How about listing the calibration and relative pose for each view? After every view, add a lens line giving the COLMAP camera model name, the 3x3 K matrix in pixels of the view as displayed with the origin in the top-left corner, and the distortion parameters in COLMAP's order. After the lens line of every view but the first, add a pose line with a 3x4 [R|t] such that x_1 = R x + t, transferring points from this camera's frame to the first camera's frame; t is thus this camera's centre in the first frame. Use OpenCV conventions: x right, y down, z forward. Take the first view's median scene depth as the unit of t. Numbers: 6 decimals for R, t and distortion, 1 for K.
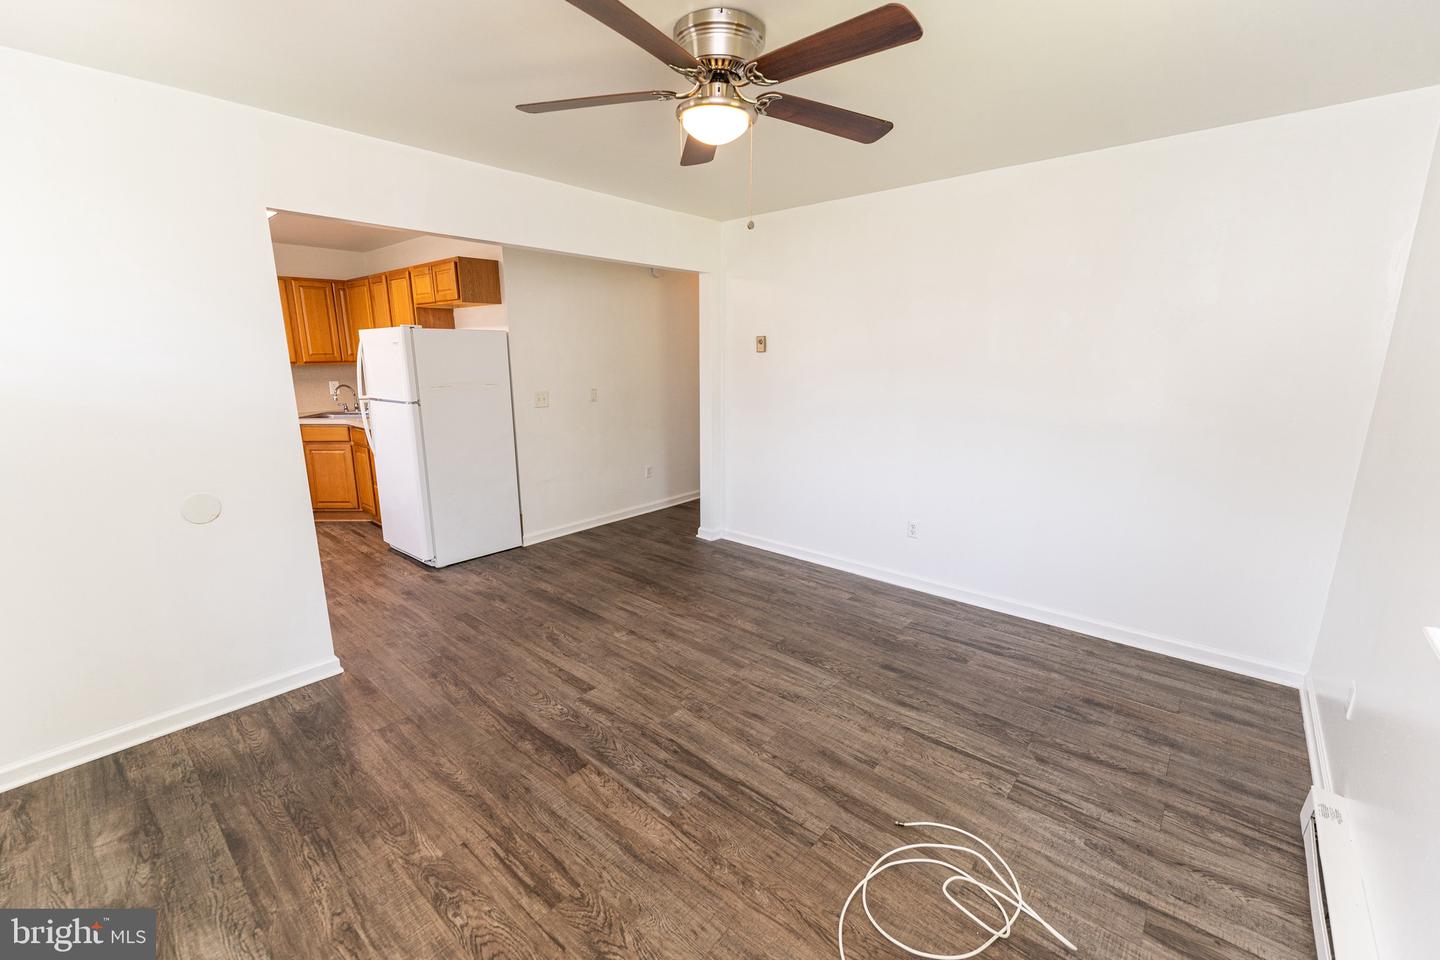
lens RADIAL K [[595.7, 0, 709.4], [0, 595.7, 481.7], [0, 0, 1]] dist [0.001142, -0.000244]
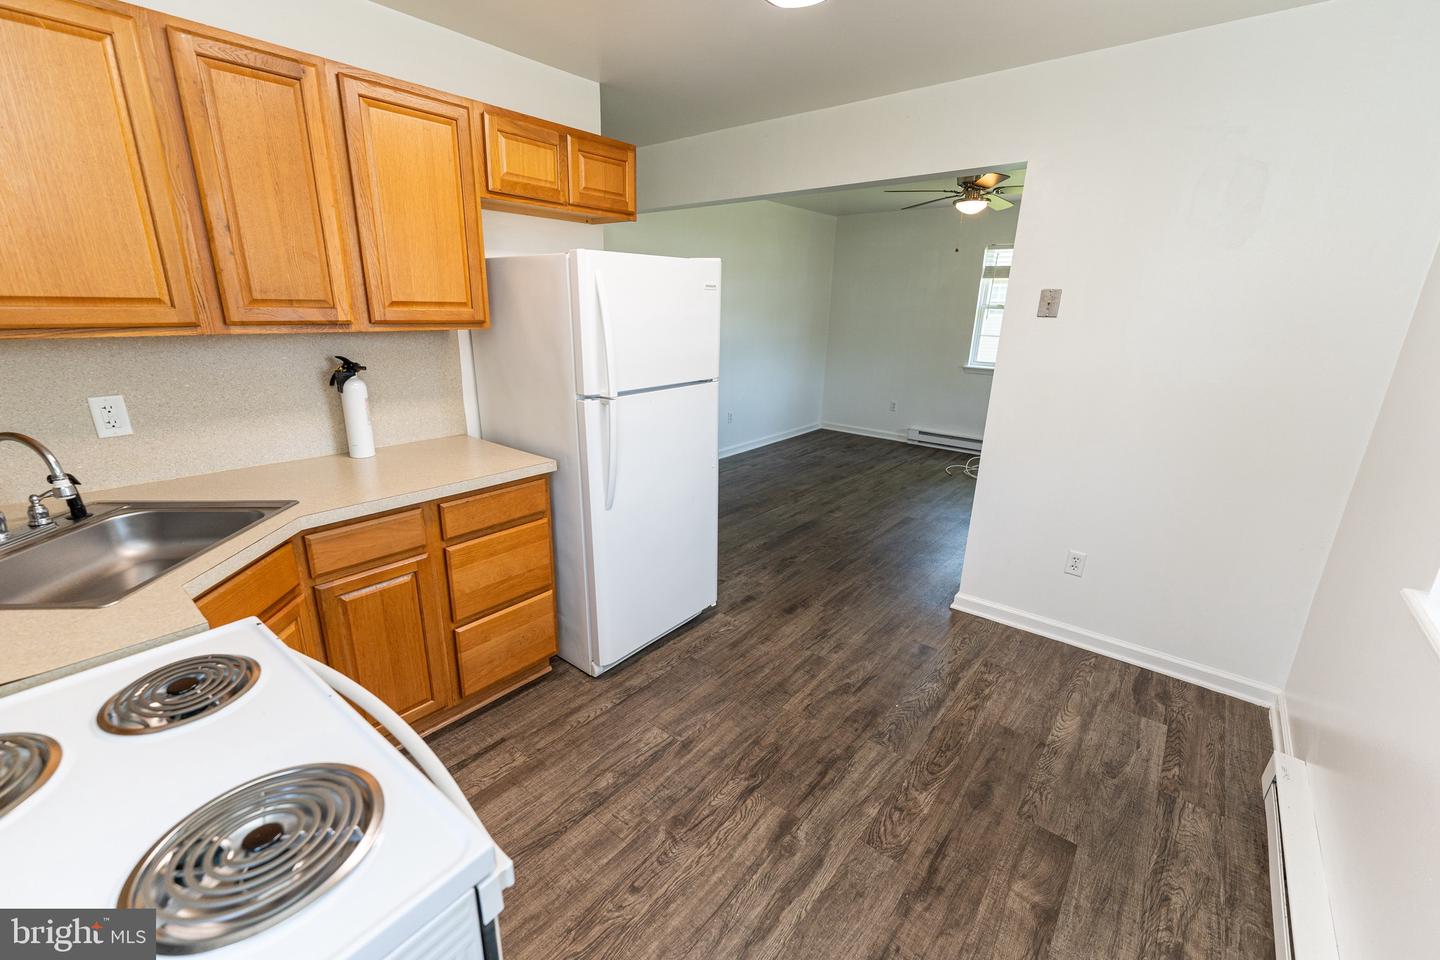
lens RADIAL K [[595.7, 0, 709.4], [0, 595.7, 481.7], [0, 0, 1]] dist [0.001142, -0.000244]
pose [[-0.028359, -0.287944, 0.957227, -1.827495], [0.197755, 0.937070, 0.287739, -0.338665], [-0.979841, 0.197456, 0.030368, 1.571433]]
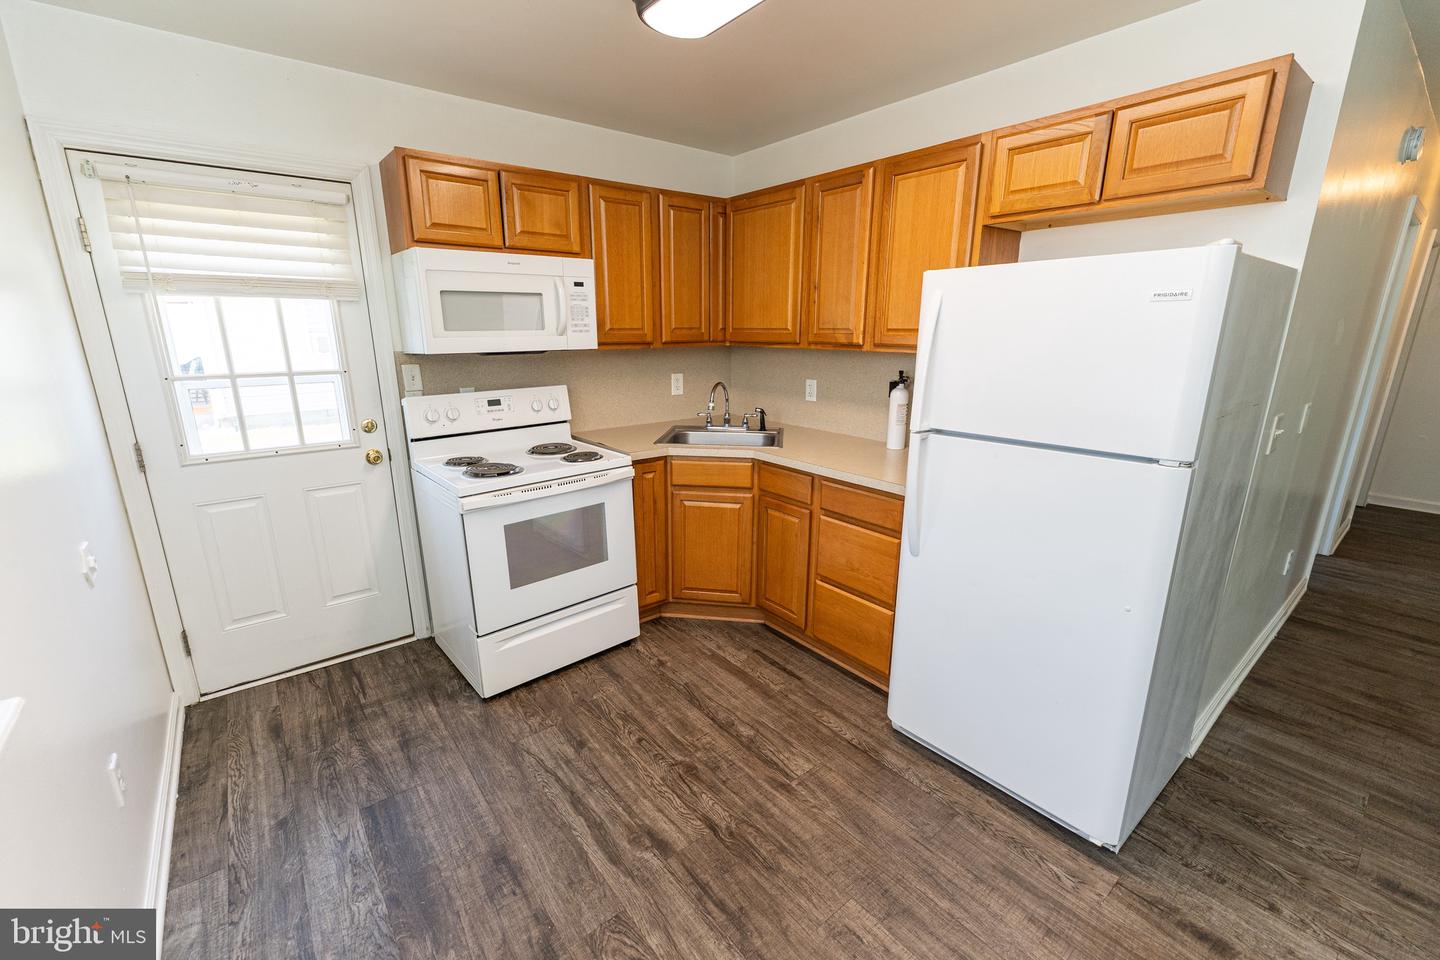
lens RADIAL K [[595.7, 0, 709.4], [0, 595.7, 481.7], [0, 0, 1]] dist [0.001142, -0.000244]
pose [[0.983491, 0.046265, -0.174941, -1.117704], [-0.039457, 0.998330, 0.042196, -0.195674], [0.176601, -0.034597, 0.983674, 0.923229]]
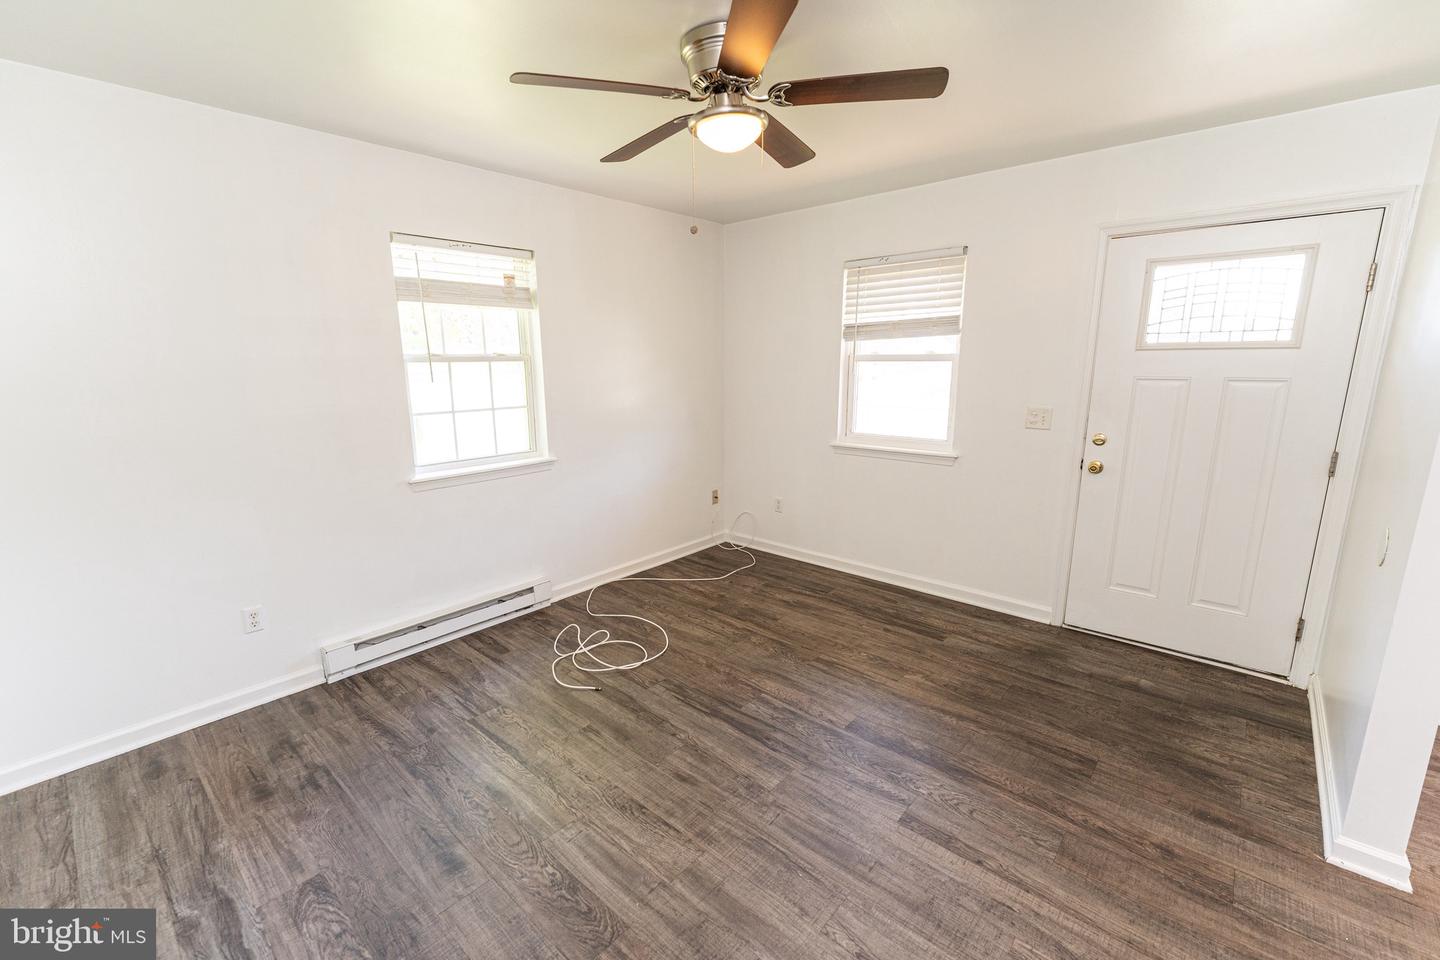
lens RADIAL K [[605.6, 0, 707.8], [0, 605.6, 481.8], [0, 0, 1]] dist [0.001368, -0.000236]
pose [[-0.999822, 0.007728, 0.017199, 0.023594], [0.014137, 0.910822, 0.412558, -0.355981], [-0.012477, 0.412728, -0.910769, 1.612228]]
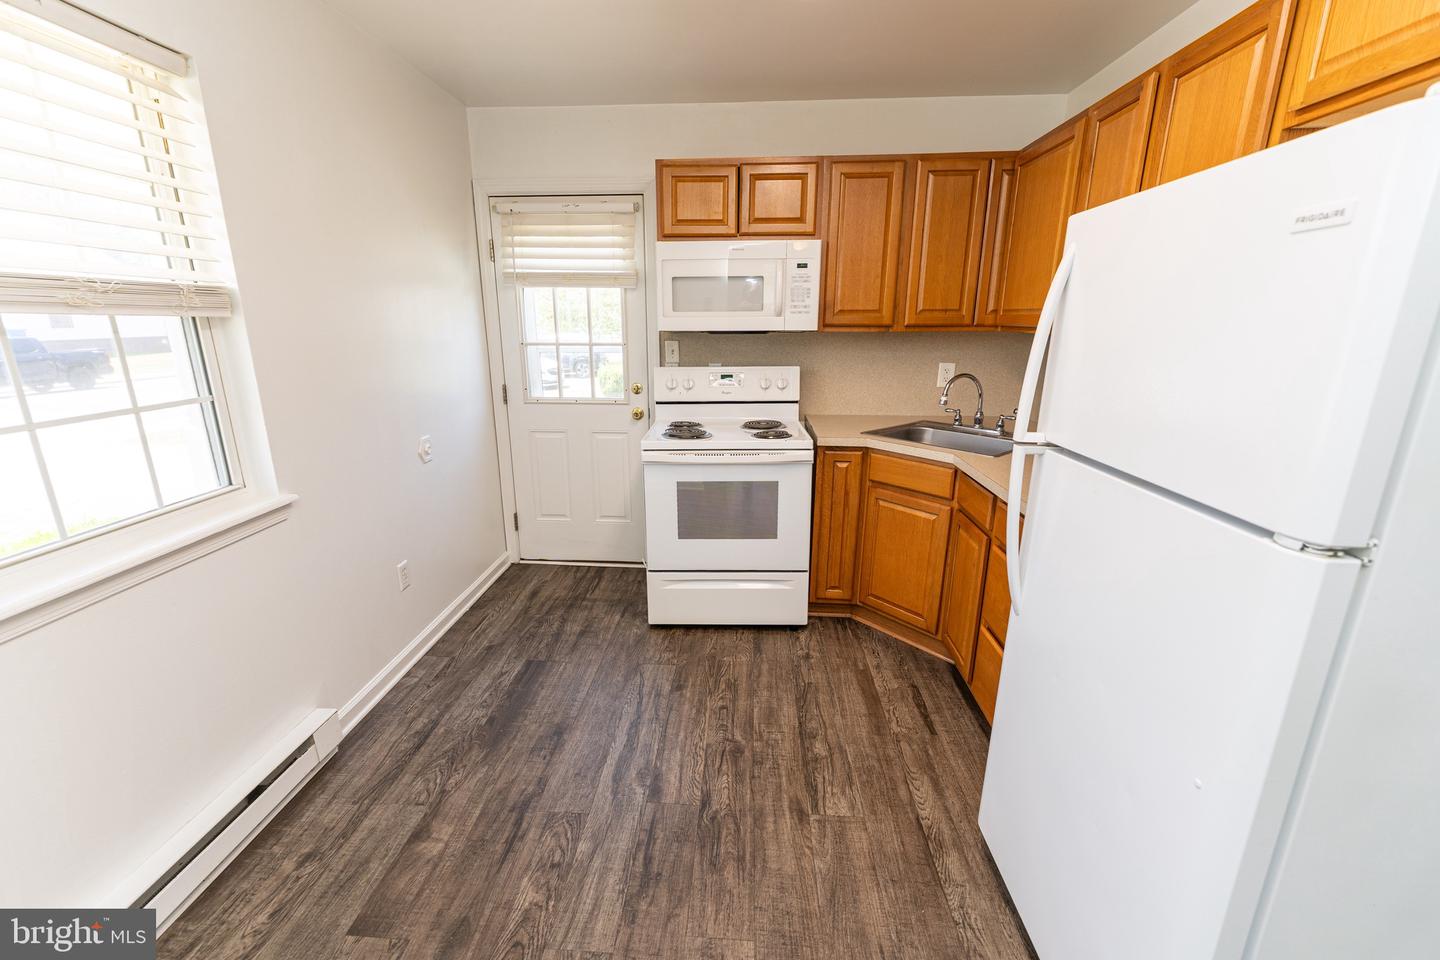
lens RADIAL K [[605.6, 0, 707.8], [0, 605.6, 481.8], [0, 0, 1]] dist [0.001368, -0.000236]
pose [[0.605115, 0.209836, -0.767988, -0.735968], [-0.173963, 0.976180, 0.129650, -0.224221], [0.776900, 0.055148, 0.627204, 1.140311]]
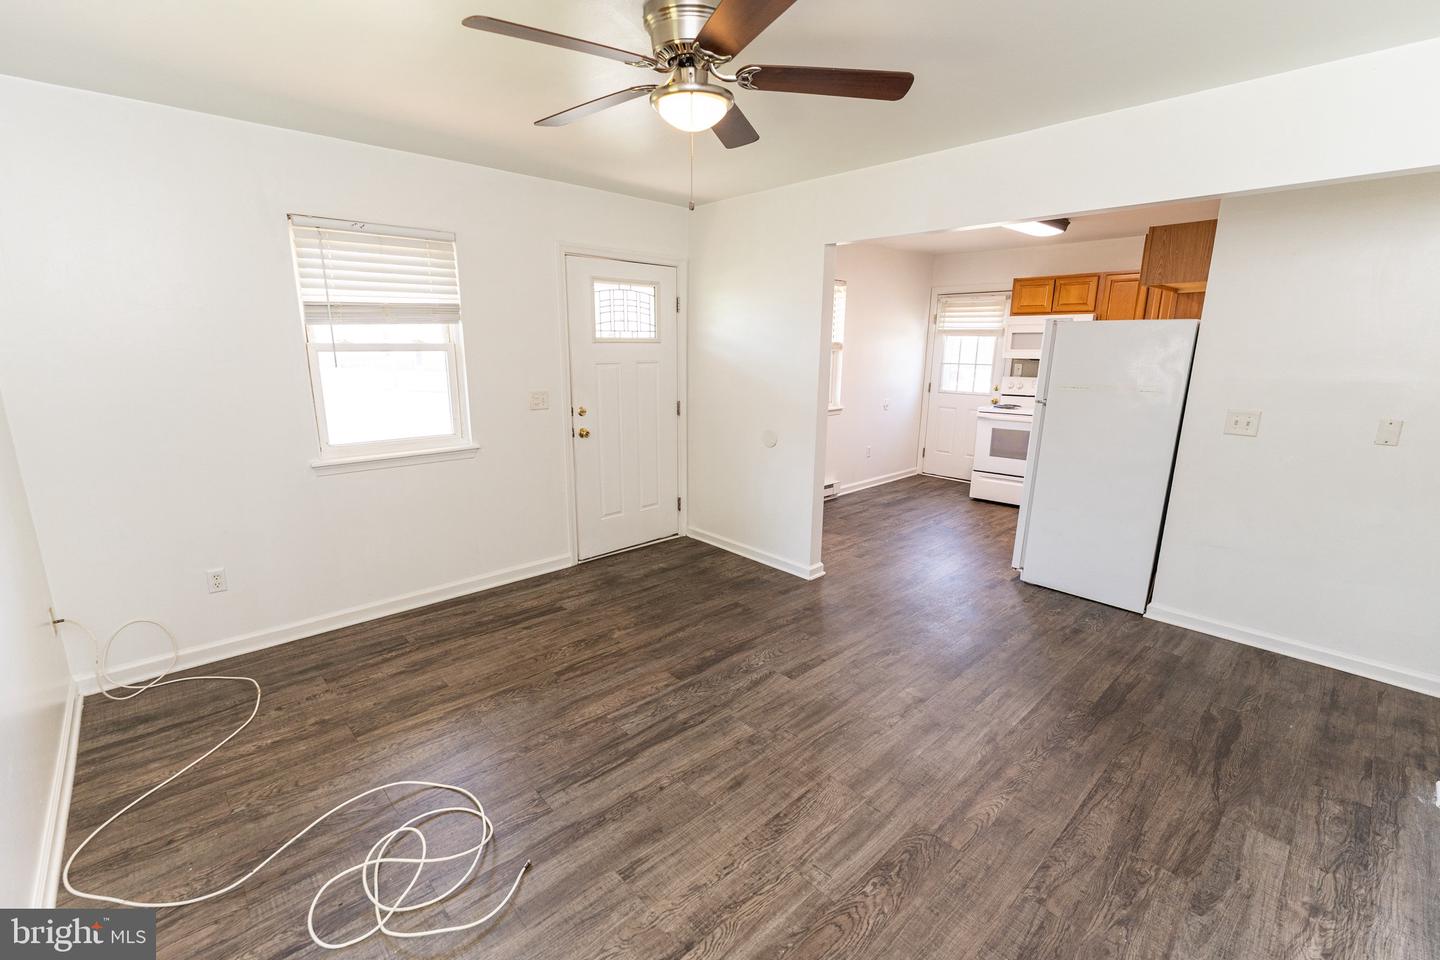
lens RADIAL K [[615.3, 0, 705.3], [0, 615.3, 480.7], [0, 0, 1]] dist [0.001011, -0.000173]
pose [[-0.111169, 0.218403, -0.969506, 0.819170], [-0.222074, 0.945425, 0.238443, -0.201087], [0.968672, 0.241809, -0.056600, 0.899252]]
